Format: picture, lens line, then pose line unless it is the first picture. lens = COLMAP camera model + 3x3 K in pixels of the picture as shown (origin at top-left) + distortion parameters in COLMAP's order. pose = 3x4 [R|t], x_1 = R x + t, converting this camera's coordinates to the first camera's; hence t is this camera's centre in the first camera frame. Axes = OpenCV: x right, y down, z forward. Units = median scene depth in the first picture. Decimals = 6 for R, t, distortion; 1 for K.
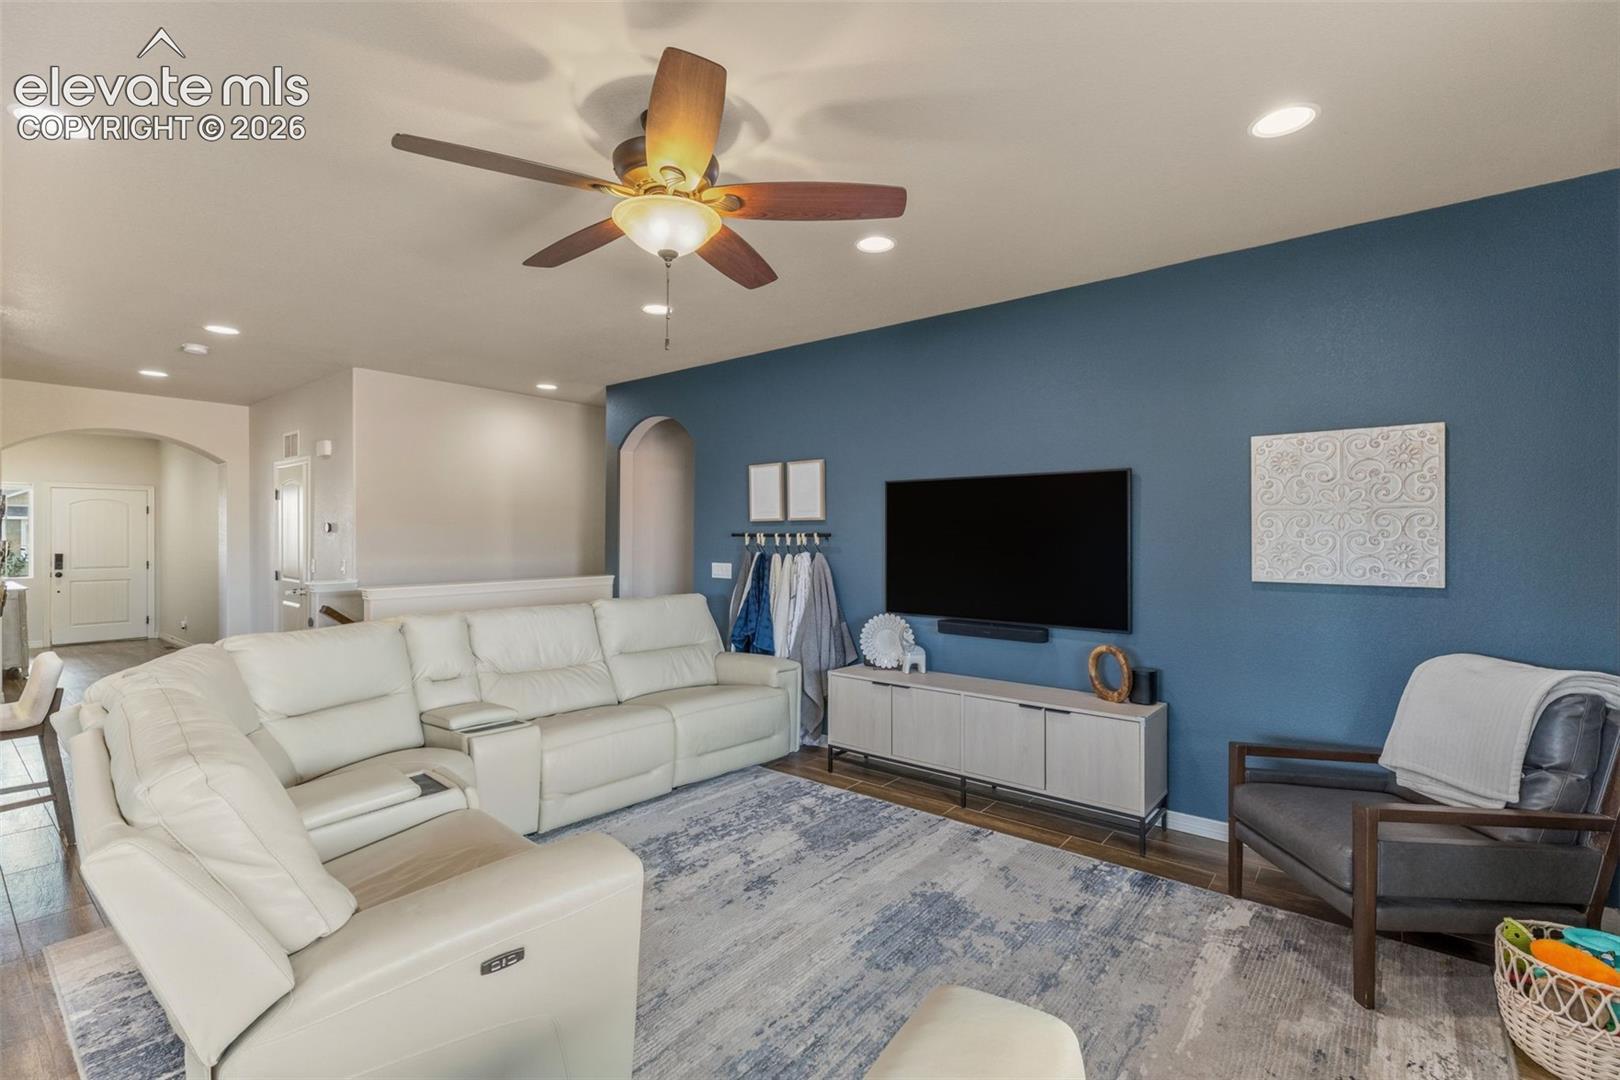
lens RADIAL K [[737.7, 0, 818.7], [0, 737.7, 539.9], [0, 0, 1]] dist [0.005281, 0.000805]
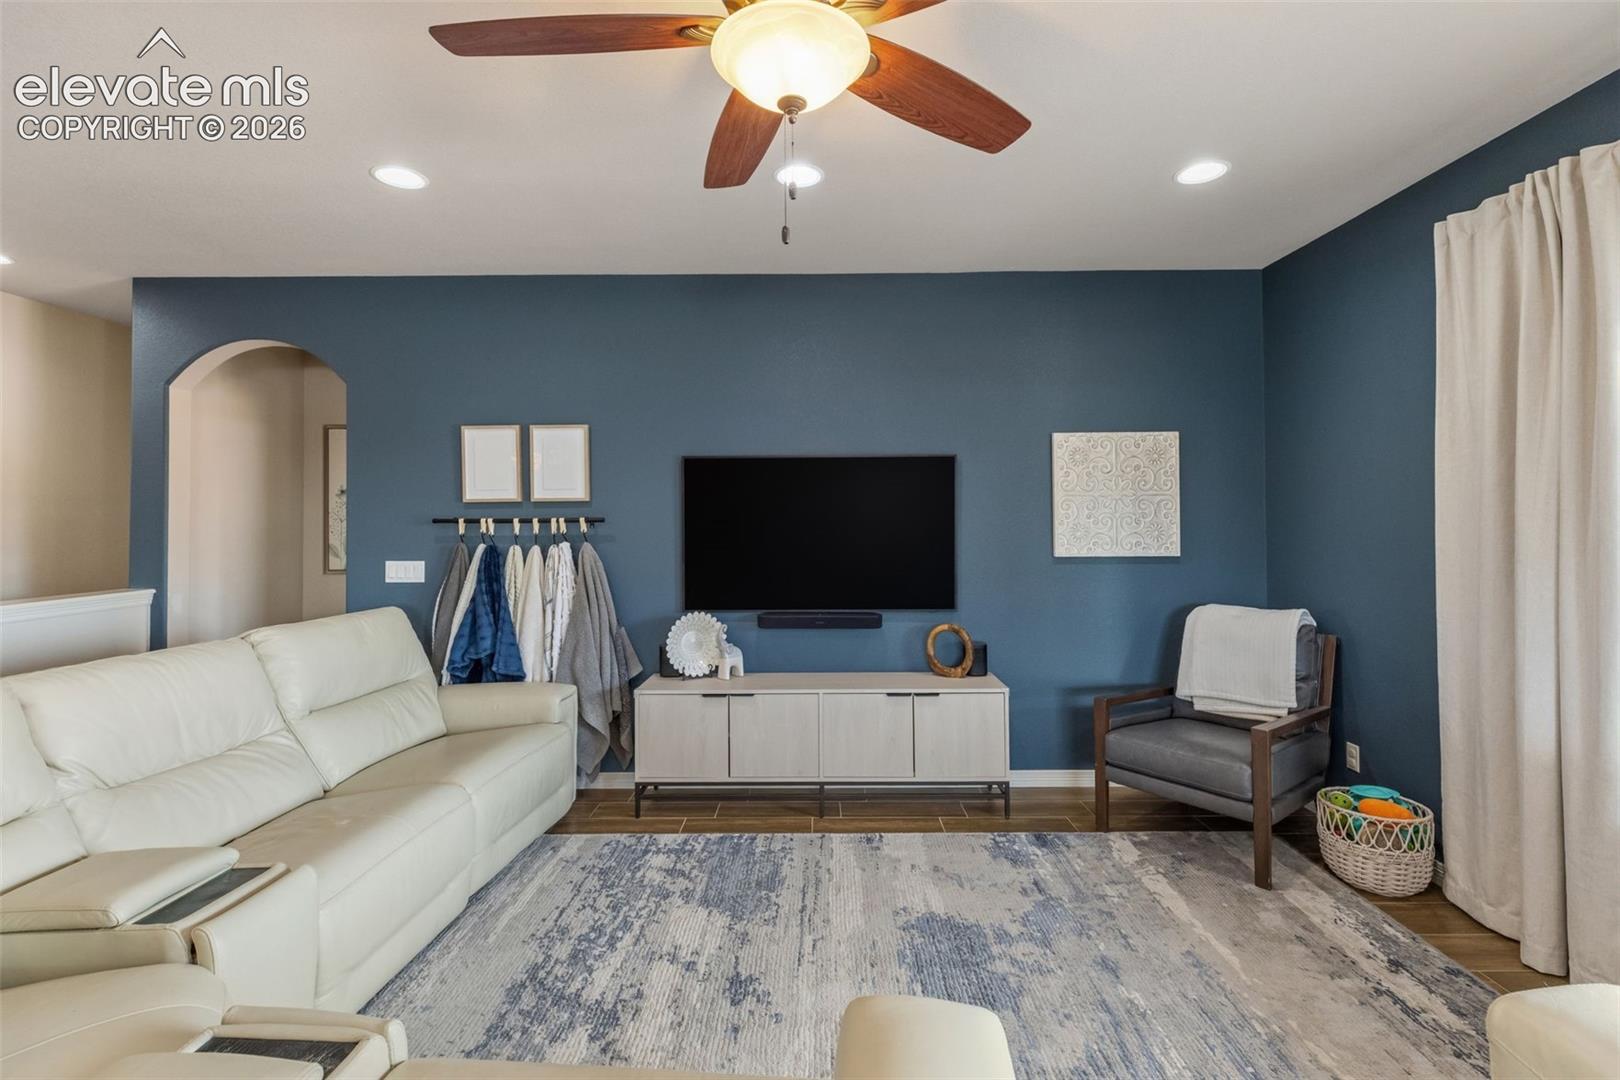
lens RADIAL K [[737.7, 0, 840.5], [0, 737.7, 514.3], [0, 0, 1]] dist [0.005281, 0.000805]
pose [[0.779842, -0.000149, 0.625976, -0.384462], [0.010919, 0.999851, -0.013364, 0.000864], [-0.625881, 0.017256, 0.779728, 0.288428]]
